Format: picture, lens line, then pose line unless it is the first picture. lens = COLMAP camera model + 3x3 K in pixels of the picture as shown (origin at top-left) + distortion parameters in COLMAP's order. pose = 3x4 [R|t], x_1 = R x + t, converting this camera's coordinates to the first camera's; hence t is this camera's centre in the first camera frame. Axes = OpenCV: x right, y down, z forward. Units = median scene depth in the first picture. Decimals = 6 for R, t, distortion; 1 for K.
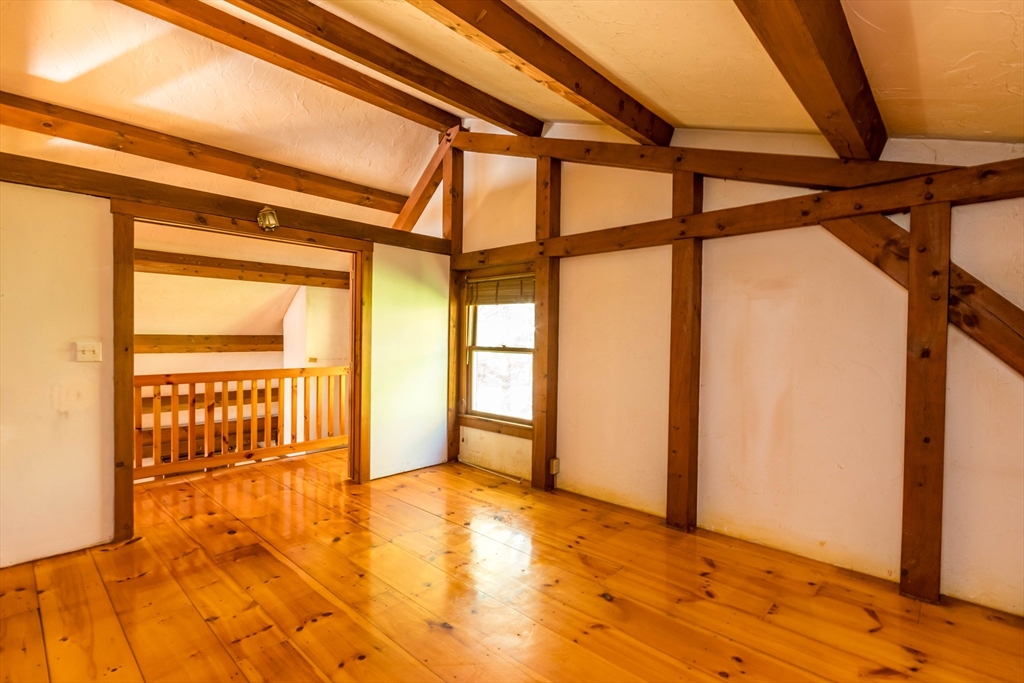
lens RADIAL K [[477.3, 0, 511.9], [0, 477.3, 345.5], [0, 0, 1]] dist [0.000702, 0.000223]
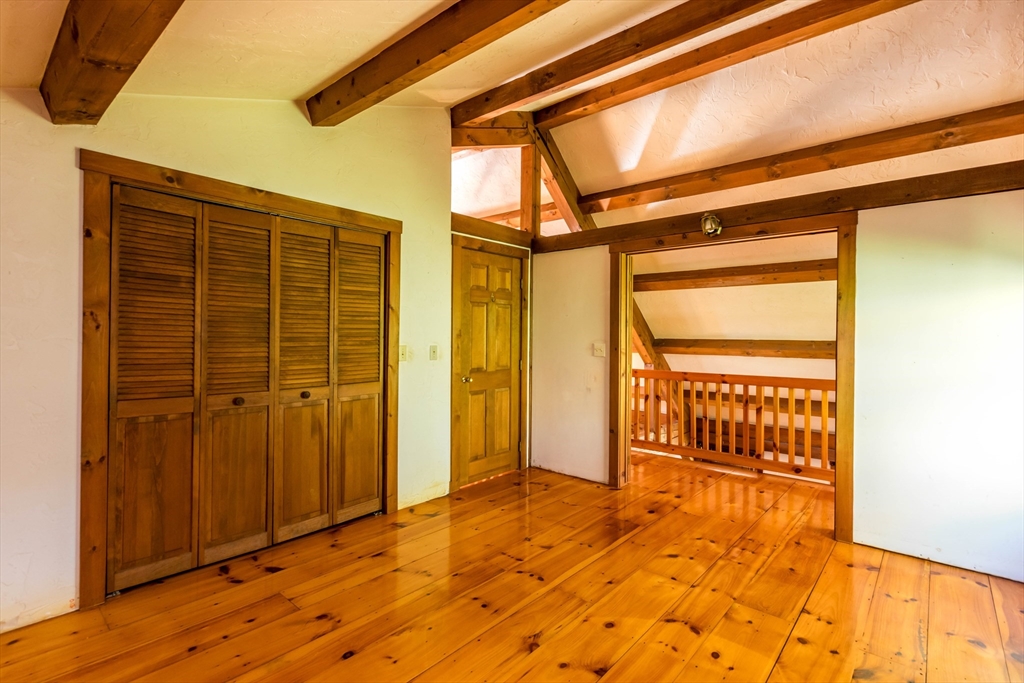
lens RADIAL K [[477.3, 0, 512.8], [0, 477.3, 334.4], [0, 0, 1]] dist [0.000702, 0.000223]
pose [[0.038800, -0.012757, -0.999166, 0.415809], [-0.027175, 0.999535, -0.013817, -0.005196], [0.998877, 0.027688, 0.038435, 0.469796]]
